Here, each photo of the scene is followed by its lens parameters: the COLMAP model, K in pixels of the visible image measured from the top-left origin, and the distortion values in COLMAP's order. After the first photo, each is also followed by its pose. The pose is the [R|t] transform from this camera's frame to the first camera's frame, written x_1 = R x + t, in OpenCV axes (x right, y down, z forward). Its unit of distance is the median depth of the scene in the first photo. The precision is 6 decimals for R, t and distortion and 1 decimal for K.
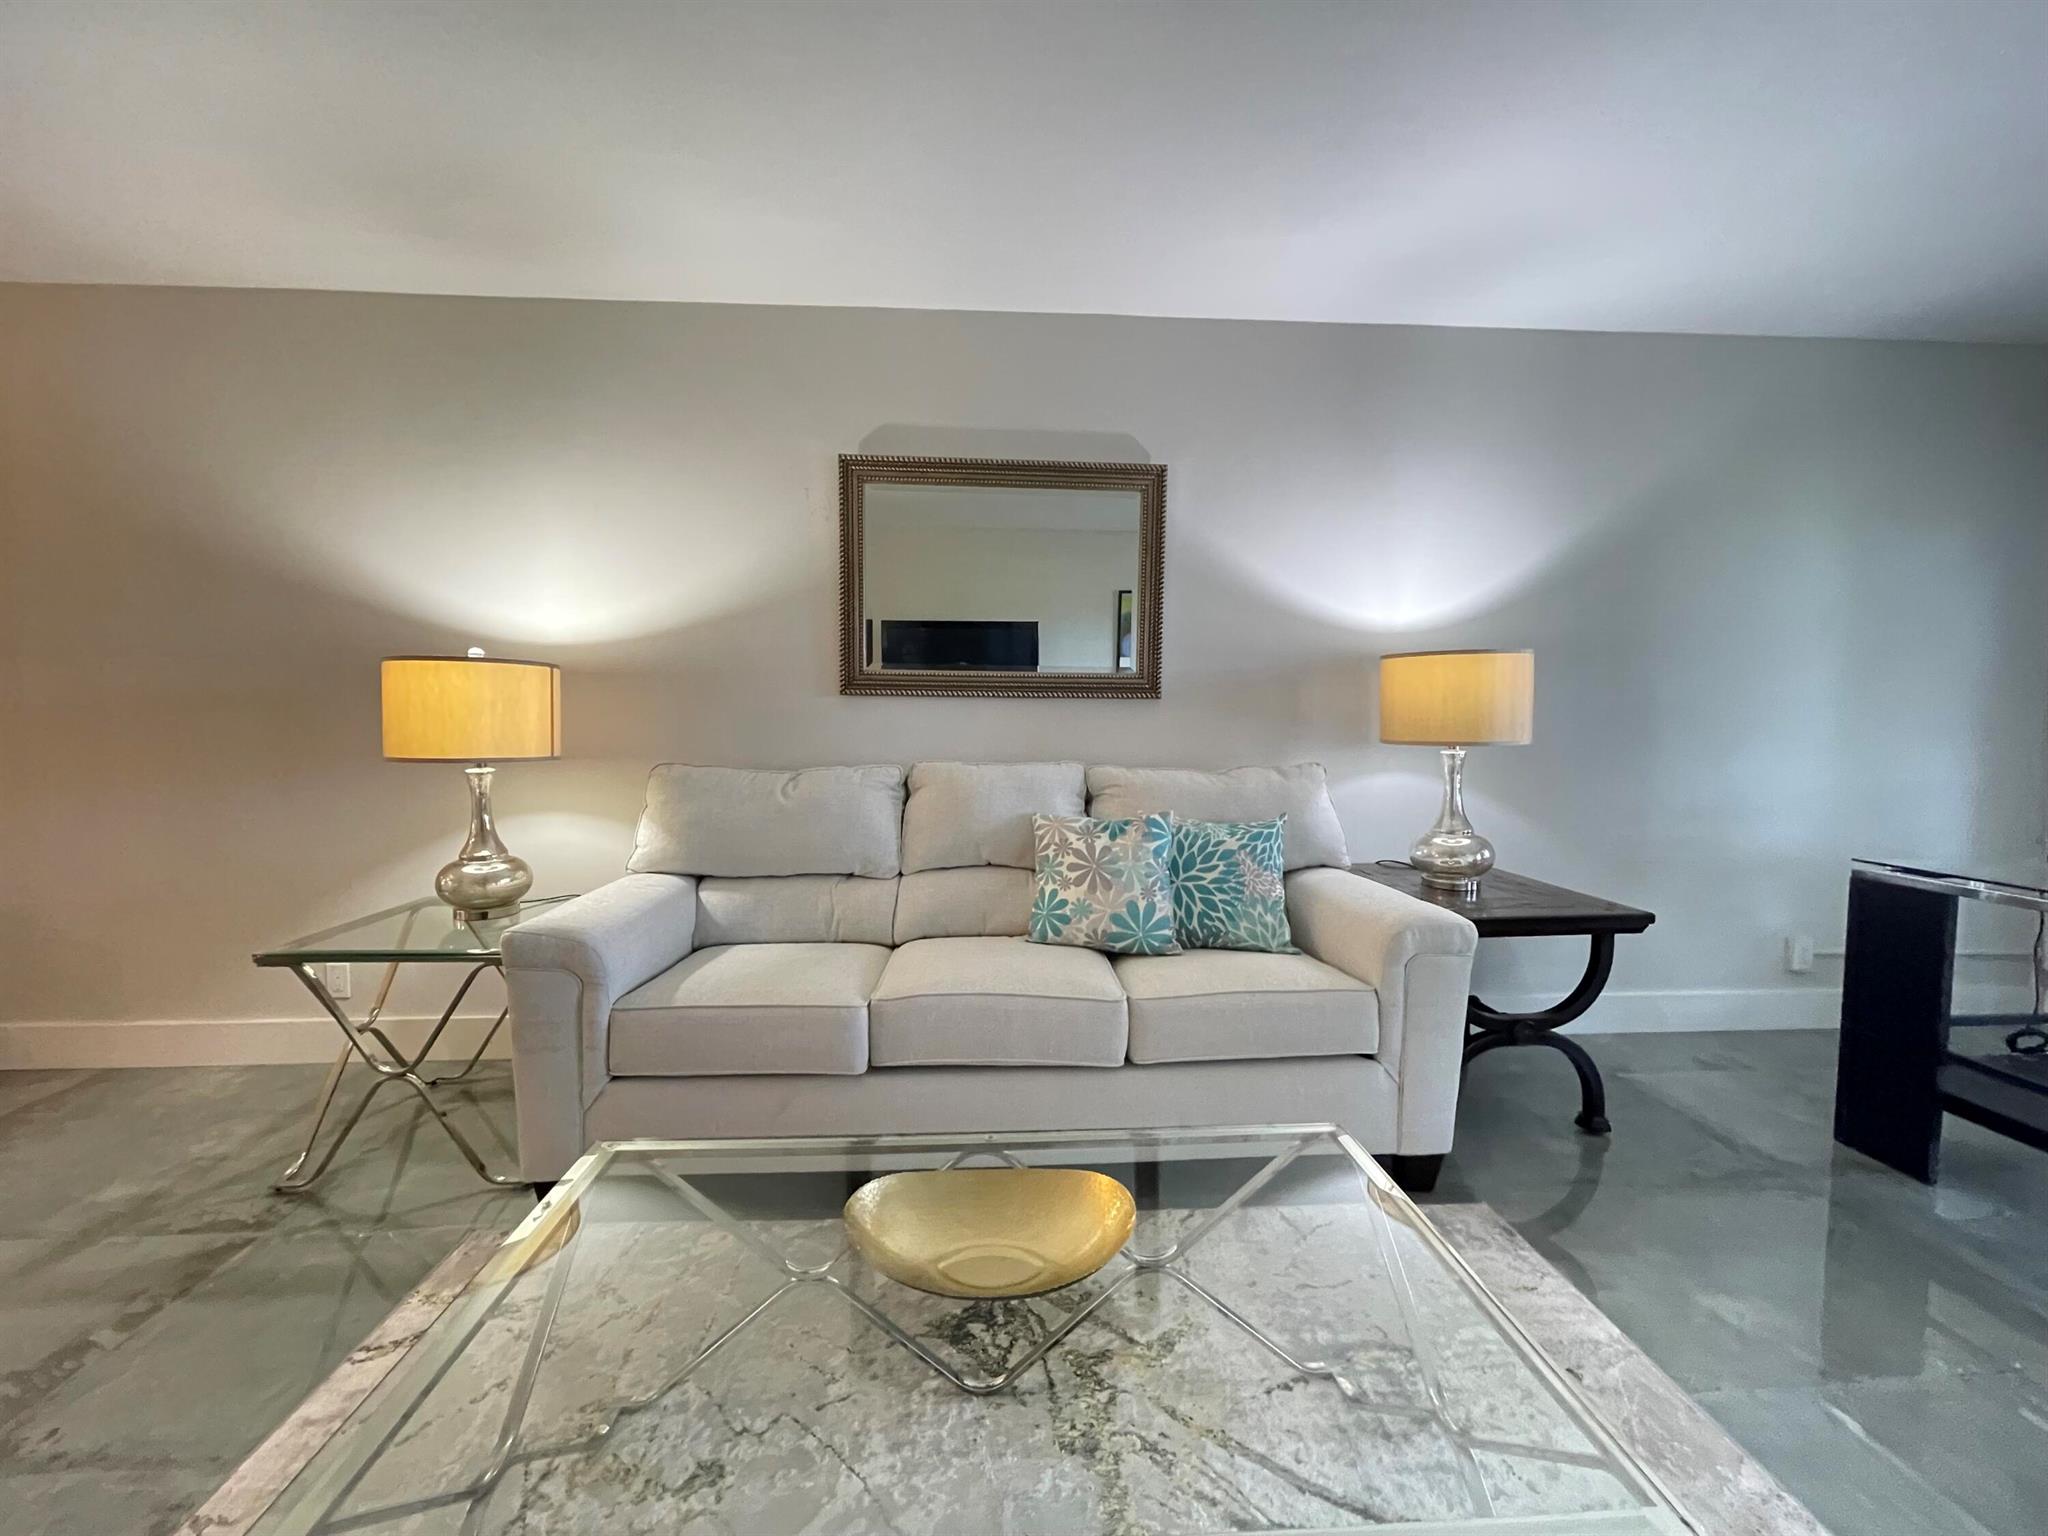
lens RADIAL K [[827.6, 0, 1024.0], [0, 827.6, 768.0], [0, 0, 1]] dist [-0.017007, 0.008164]
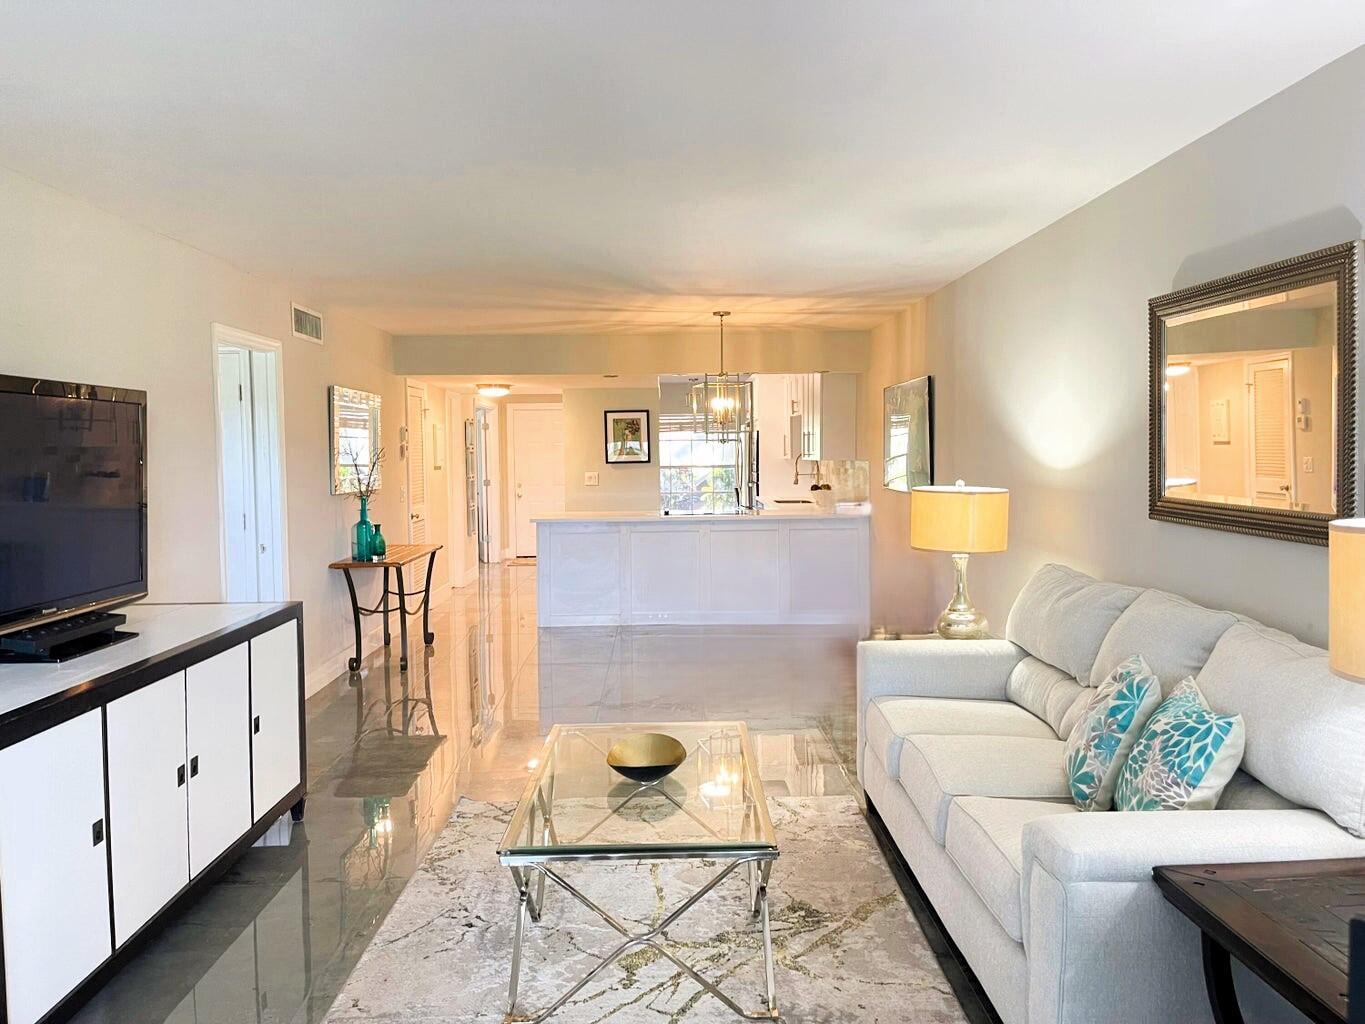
lens RADIAL K [[1103.7, 0, 682.5], [0, 1103.7, 512.0], [0, 0, 1]] dist [0.001553, 0.000442]
pose [[-0.062176, 0.057388, -0.996414, 2.116887], [-0.054559, 0.996657, 0.060806, -0.258330], [0.996573, 0.058144, -0.058837, 0.821737]]
